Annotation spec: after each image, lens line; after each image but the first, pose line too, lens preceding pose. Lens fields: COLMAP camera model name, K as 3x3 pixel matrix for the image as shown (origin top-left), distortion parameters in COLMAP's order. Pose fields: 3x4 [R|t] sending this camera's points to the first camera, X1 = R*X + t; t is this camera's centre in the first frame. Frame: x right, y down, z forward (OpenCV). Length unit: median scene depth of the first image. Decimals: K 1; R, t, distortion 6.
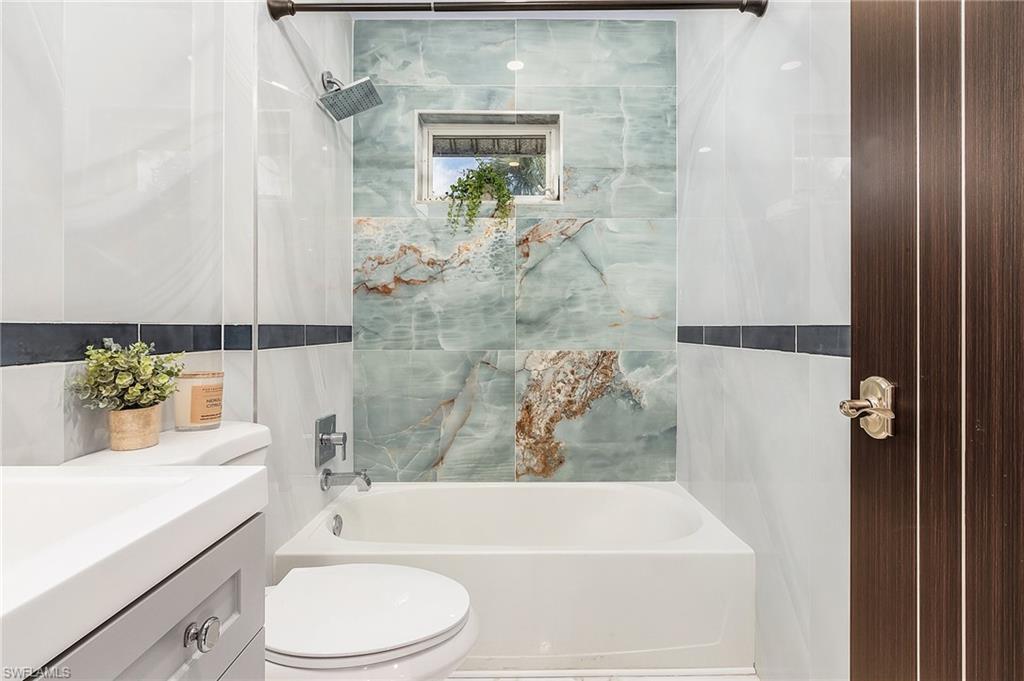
lens RADIAL K [[485.1, 0, 511.5], [0, 485.1, 335.0], [0, 0, 1]] dist [0.001229, -0.002247]
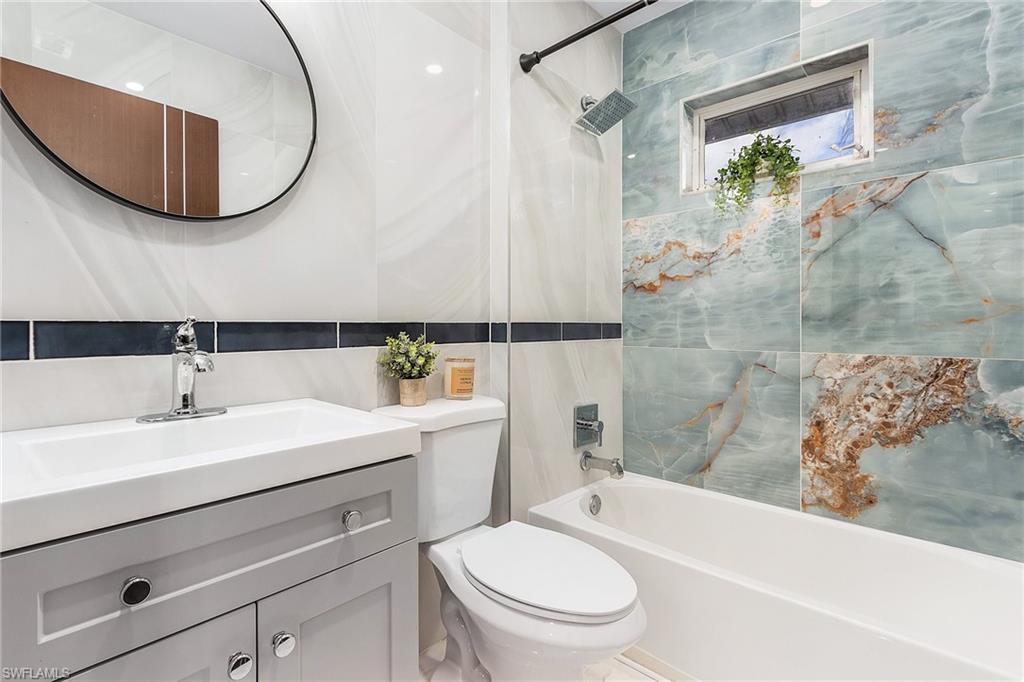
lens RADIAL K [[485.1, 0, 505.7], [0, 485.1, 336.2], [0, 0, 1]] dist [0.001229, -0.002247]
pose [[0.717821, 0.015063, -0.696065, 0.226700], [-0.009857, 0.999886, 0.011473, -0.000353], [0.696158, -0.001374, 0.717887, 0.059334]]
